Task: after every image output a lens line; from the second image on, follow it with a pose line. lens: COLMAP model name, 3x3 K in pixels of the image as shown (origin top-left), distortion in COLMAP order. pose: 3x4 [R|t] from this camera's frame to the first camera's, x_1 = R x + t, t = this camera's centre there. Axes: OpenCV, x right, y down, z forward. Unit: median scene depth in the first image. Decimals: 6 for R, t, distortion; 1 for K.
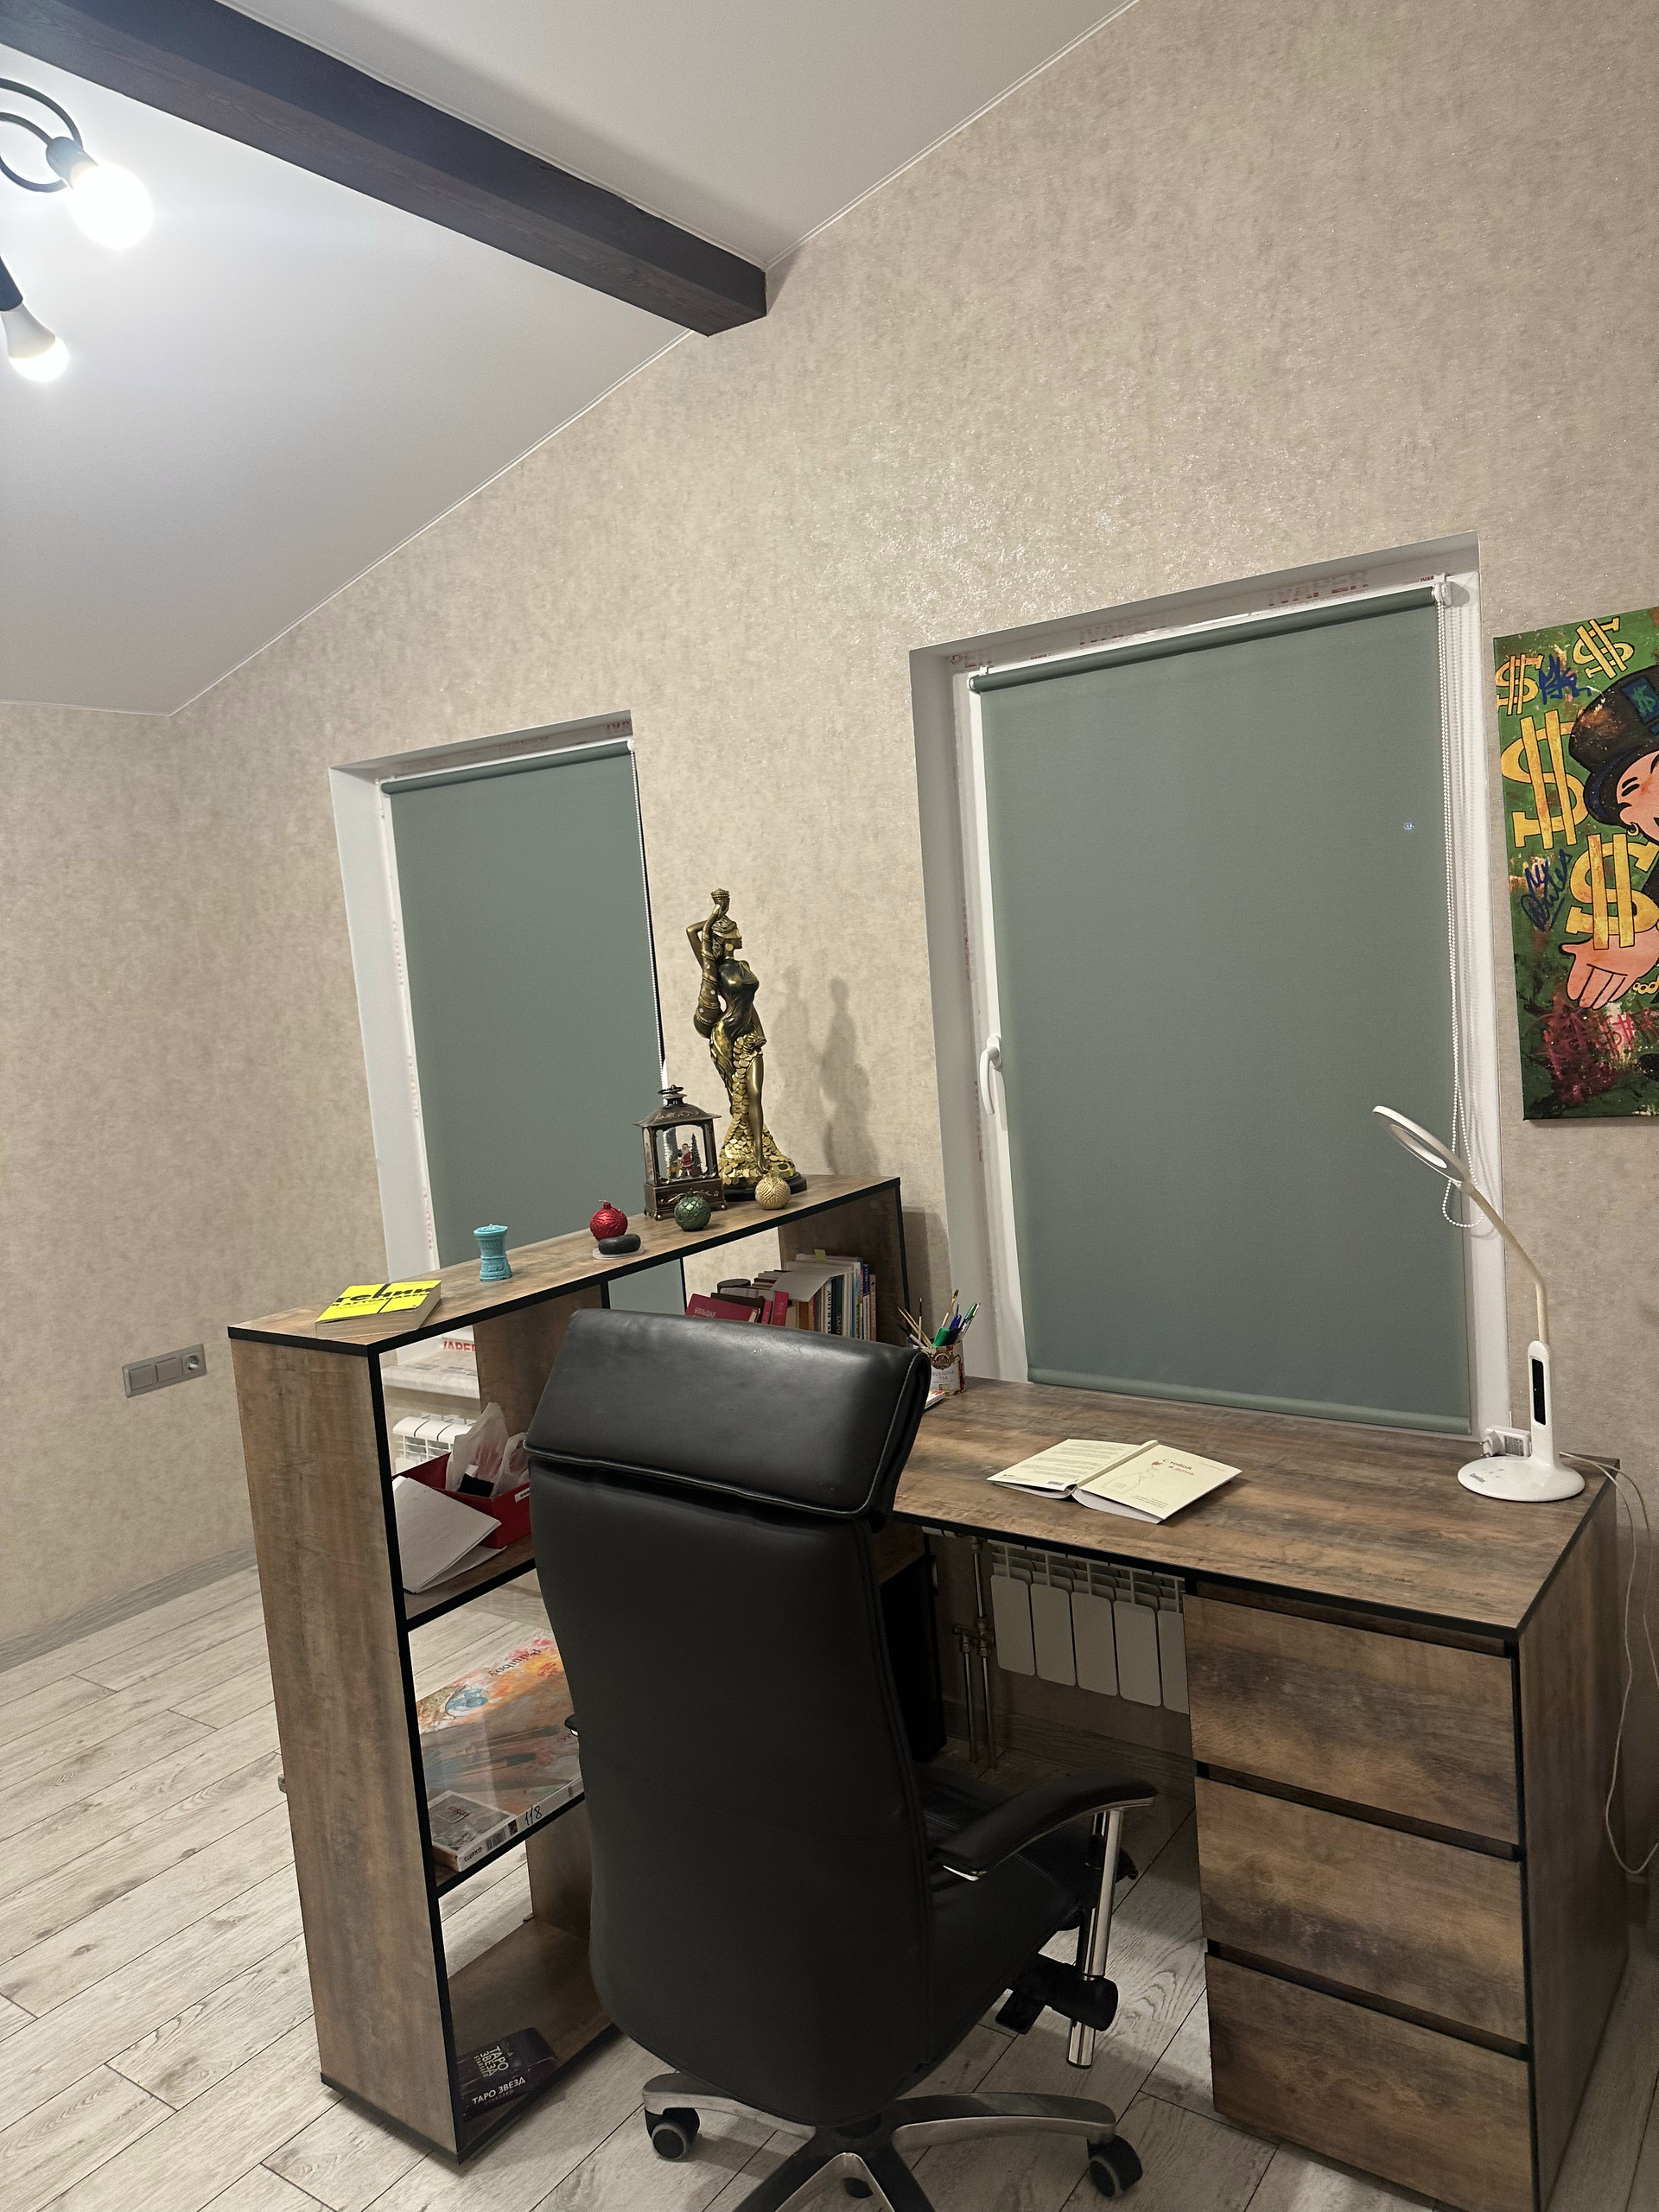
lens RADIAL K [[1528.8, 0, 849.2], [0, 1528.8, 1120.3], [0, 0, 1]] dist [0.085992, -0.096219]
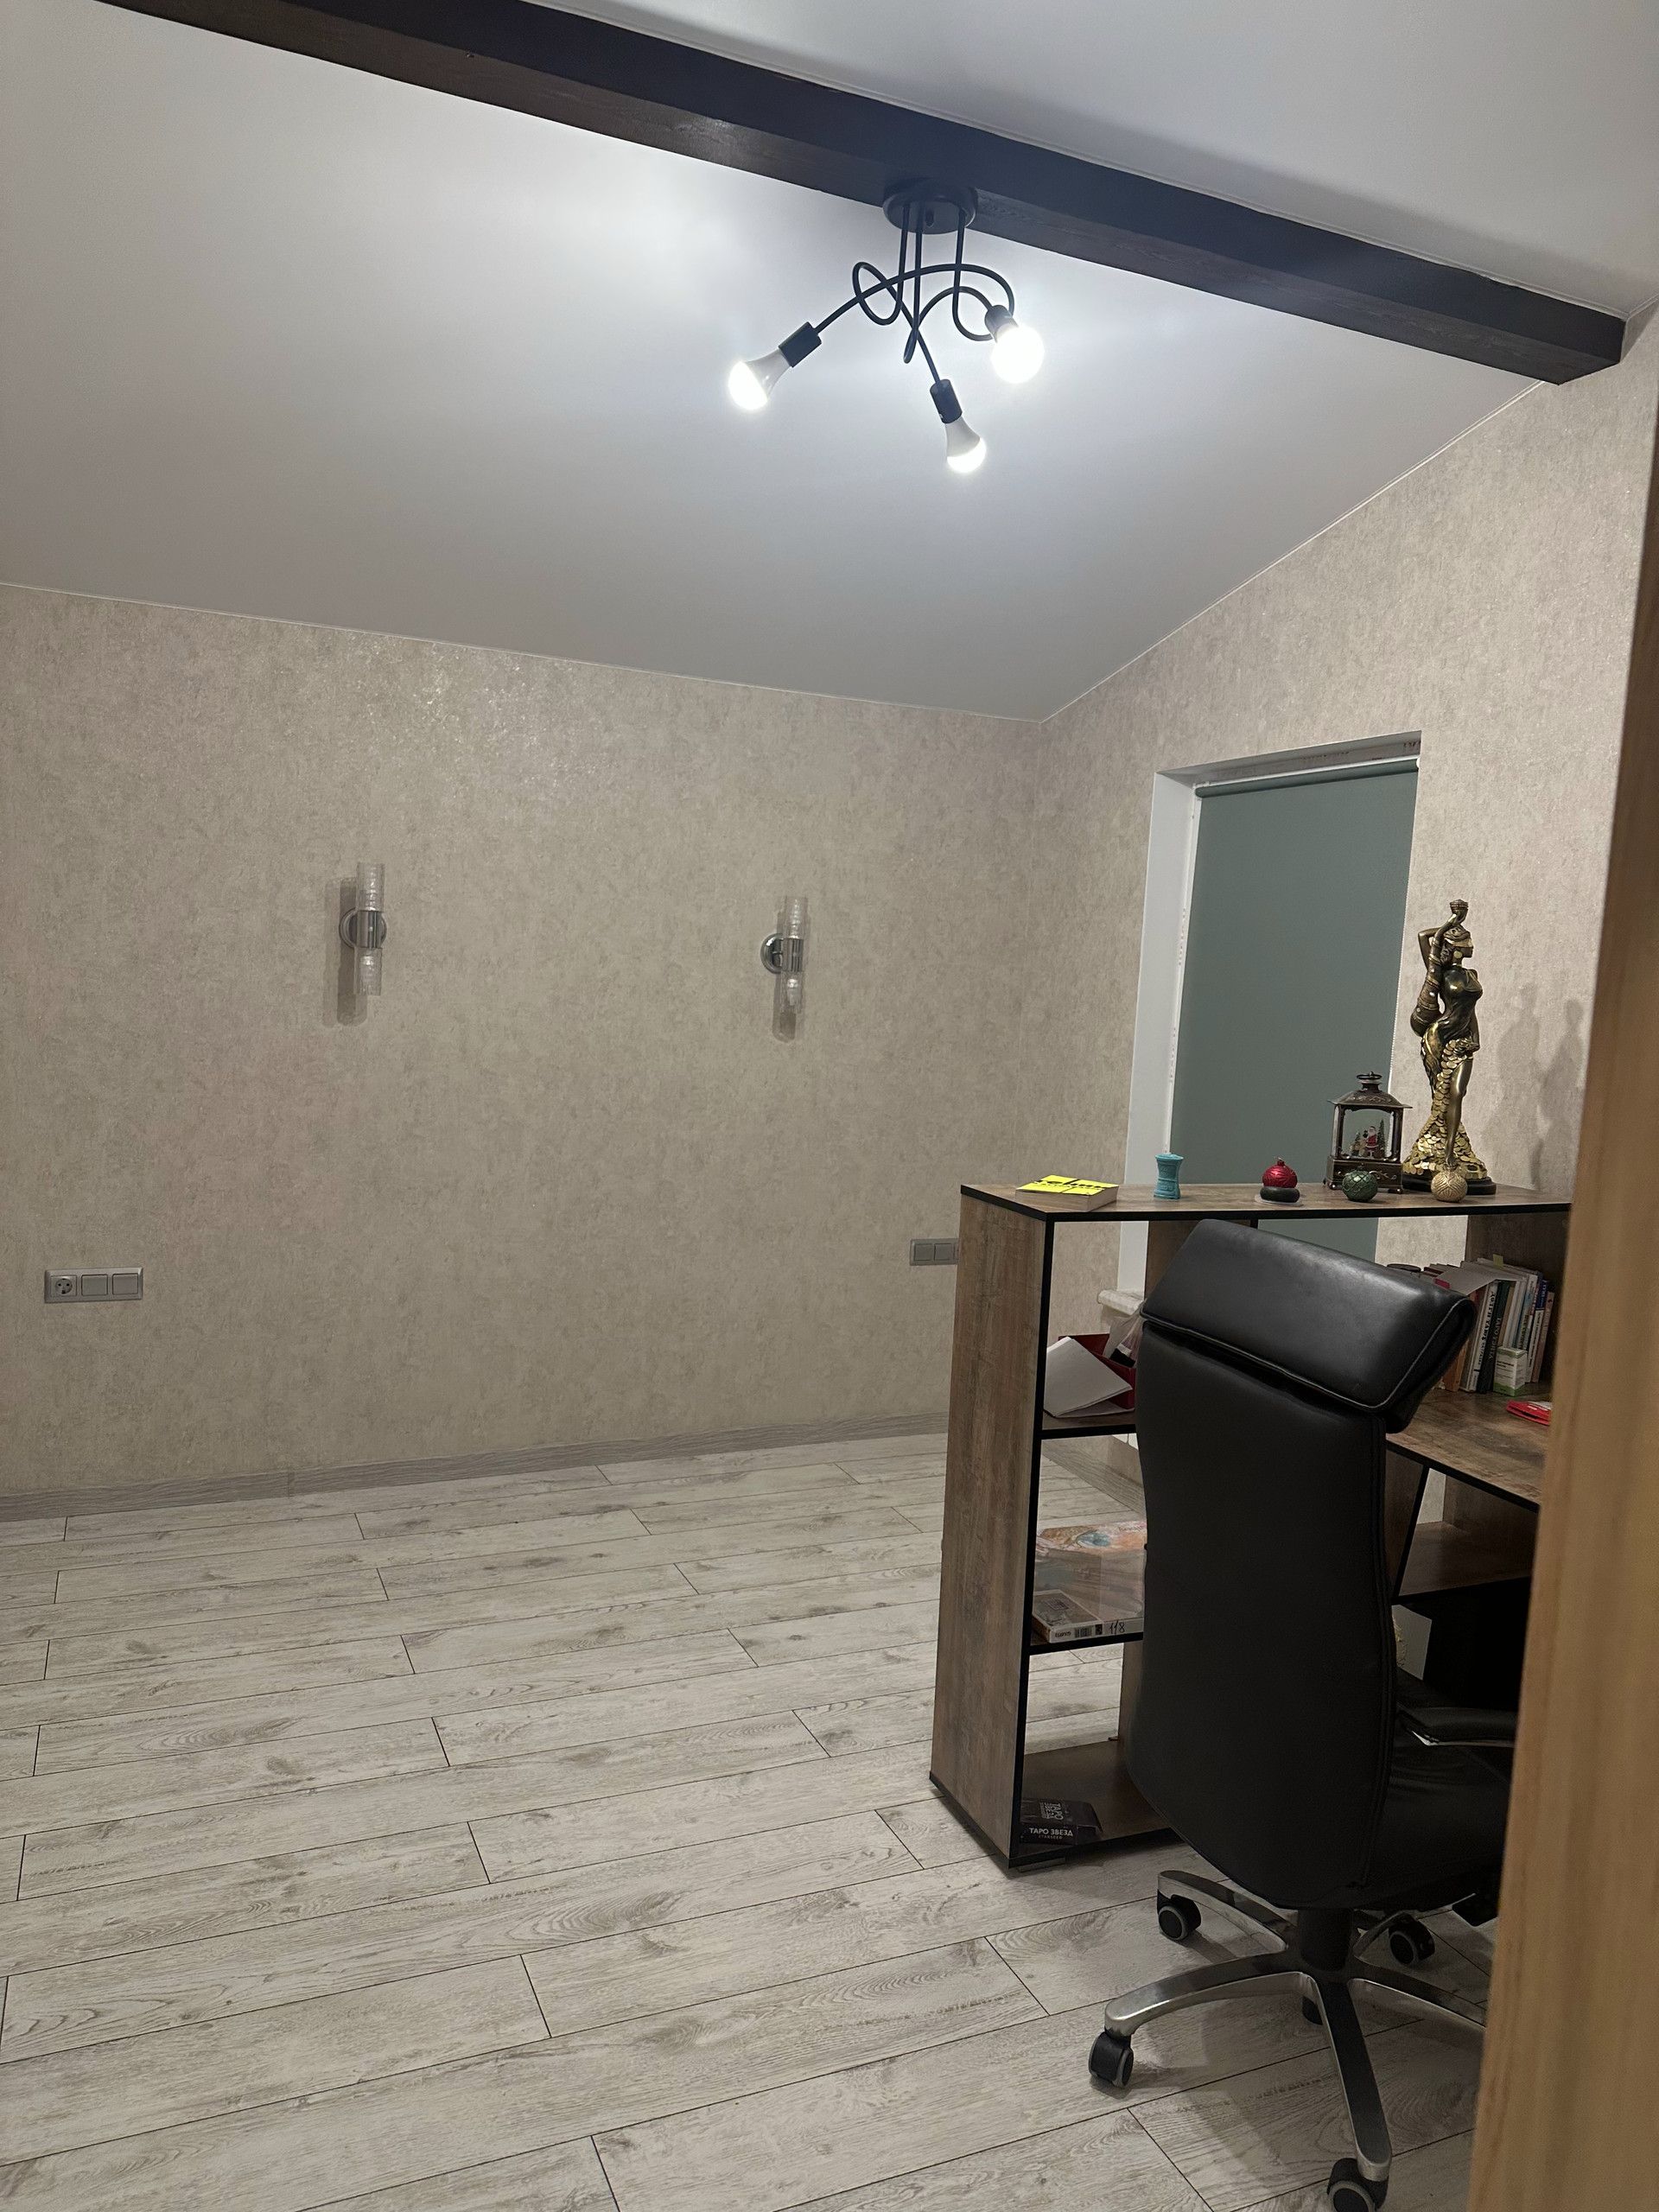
lens RADIAL K [[1528.8, 0, 838.7], [0, 1528.8, 1116.6], [0, 0, 1]] dist [0.085992, -0.096219]
pose [[0.849297, 0.171825, -0.499169, 0.107632], [-0.175933, 0.983620, 0.039248, 0.029473], [0.497736, 0.054487, 0.865615, -0.134521]]
